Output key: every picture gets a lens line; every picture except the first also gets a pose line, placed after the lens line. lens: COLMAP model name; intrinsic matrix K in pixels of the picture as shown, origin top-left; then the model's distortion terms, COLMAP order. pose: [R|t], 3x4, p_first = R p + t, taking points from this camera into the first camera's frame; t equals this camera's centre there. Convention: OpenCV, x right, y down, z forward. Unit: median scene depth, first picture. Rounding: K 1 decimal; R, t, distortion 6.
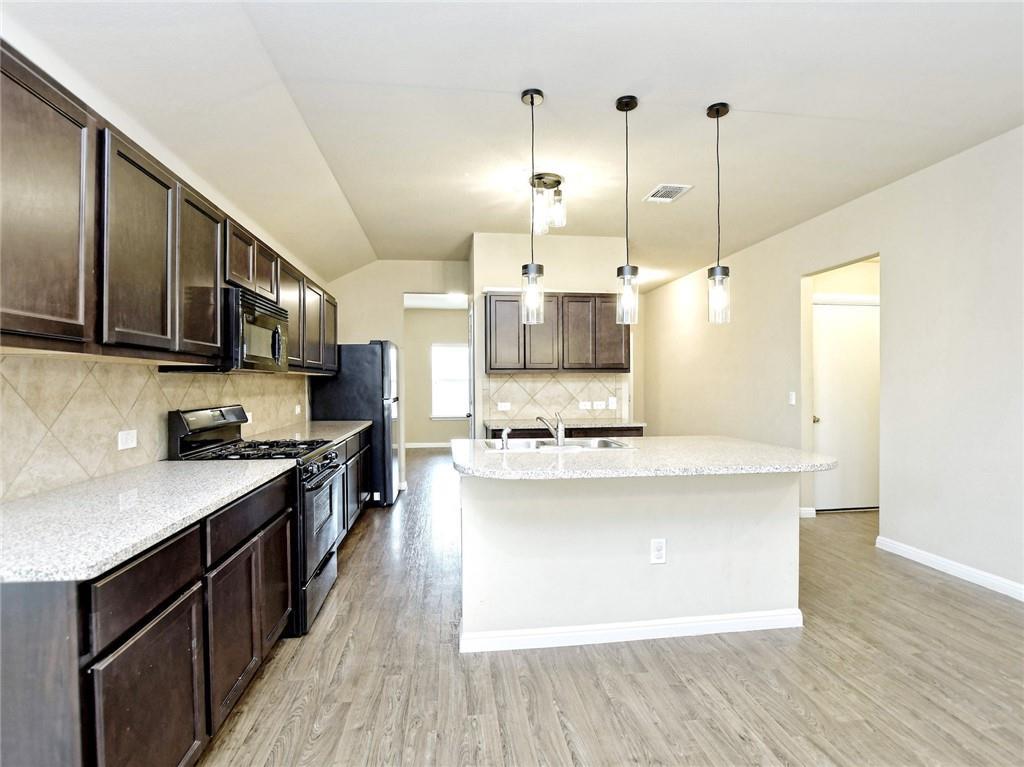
lens RADIAL K [[506.3, 0, 505.6], [0, 506.3, 383.3], [0, 0, 1]] dist [-0.035701, 0.005793]
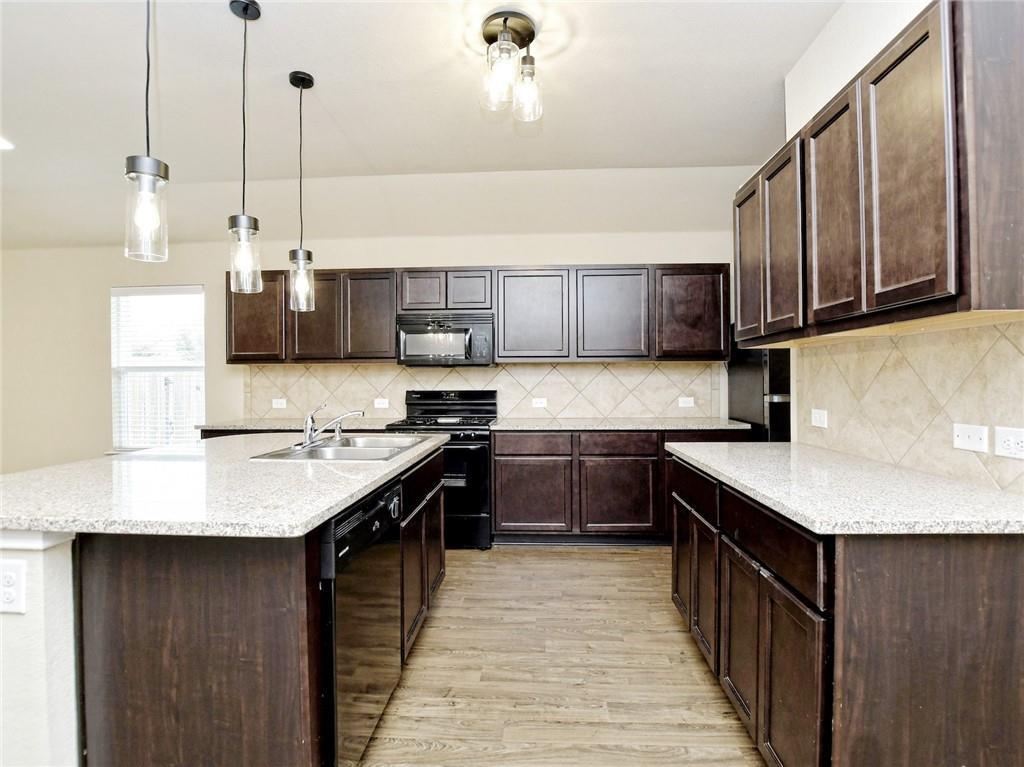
lens RADIAL K [[506.3, 0, 518.4], [0, 506.3, 382.2], [0, 0, 1]] dist [-0.035701, 0.005793]
pose [[-0.167321, 0.007337, -0.985875, 0.845624], [0.006591, 0.999958, 0.006323, 0.015832], [0.985880, -0.005439, -0.167362, 1.410805]]
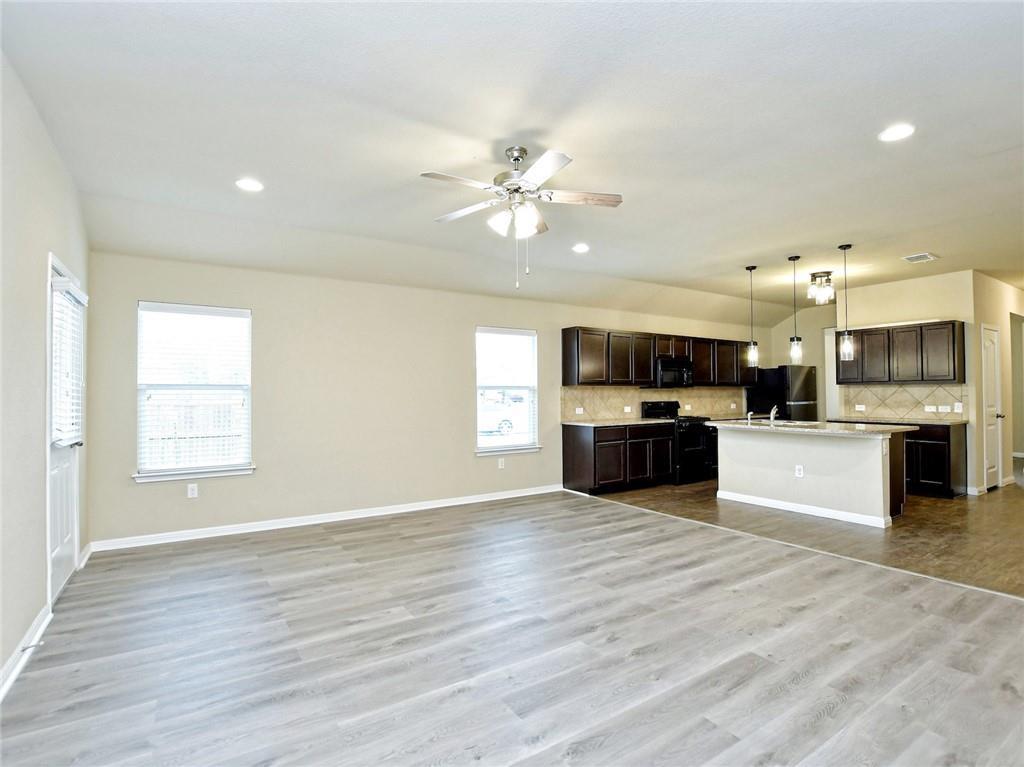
lens RADIAL K [[506.3, 0, 505.2], [0, 506.3, 384.5], [0, 0, 1]] dist [-0.035701, 0.005793]
pose [[0.431875, -0.012858, -0.901842, 1.458396], [0.003719, 0.999915, -0.012476, -0.010561], [0.901926, 0.002034, 0.431886, -0.902700]]
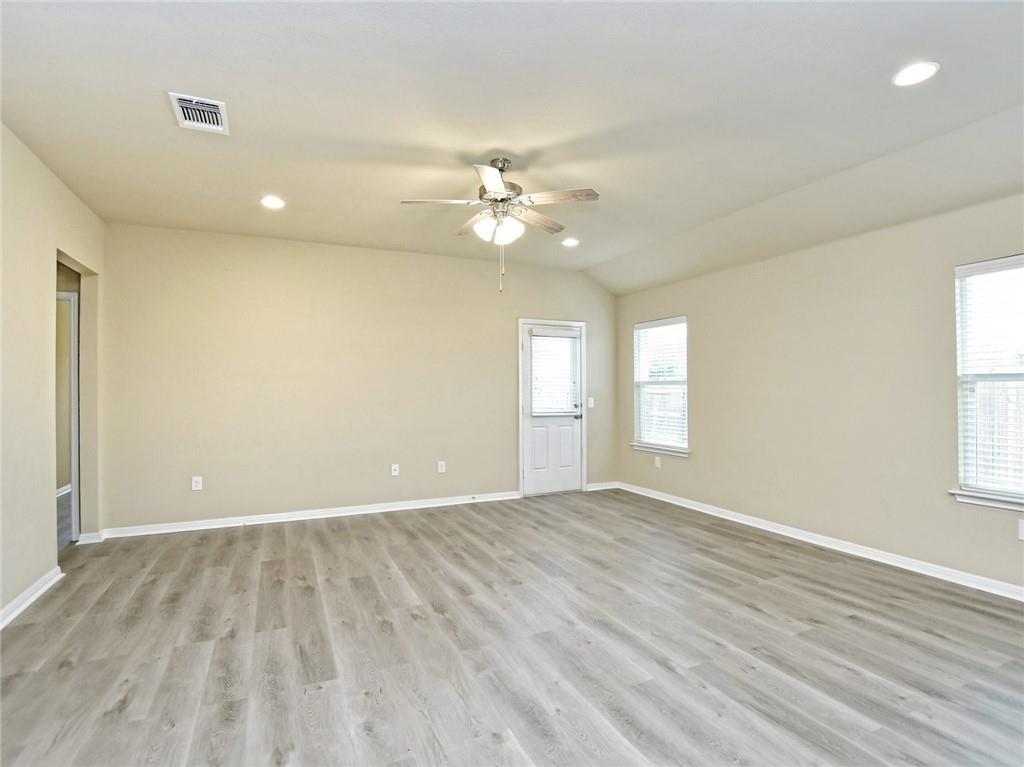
lens RADIAL K [[506.3, 0, 506.4], [0, 506.3, 385.5], [0, 0, 1]] dist [-0.035701, 0.005793]
pose [[-0.952223, 0.006177, -0.305340, 0.852944], [0.008644, 0.999940, -0.006727, -0.007454], [0.305280, -0.009045, -0.952220, 0.650303]]
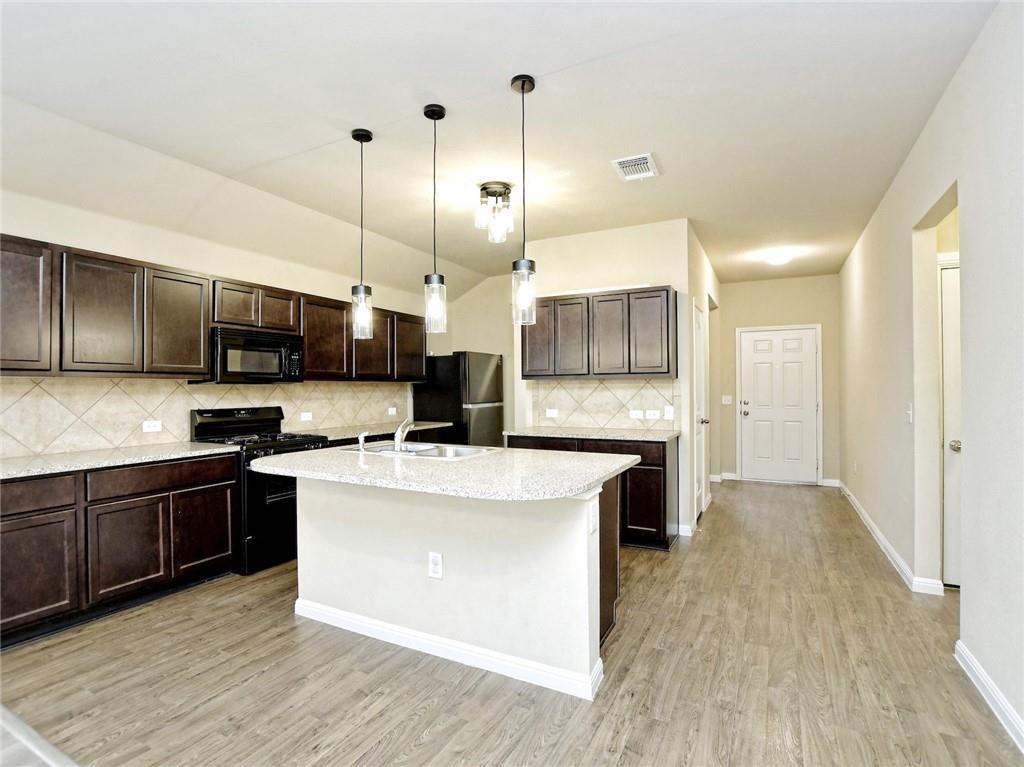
lens RADIAL K [[506.3, 0, 505.6], [0, 506.3, 383.2], [0, 0, 1]] dist [-0.035701, 0.005793]
pose [[0.822697, -0.006531, -0.568442, 0.844085], [0.002671, 0.999967, -0.007623, -0.009444], [0.568473, 0.004753, 0.822688, 0.237577]]
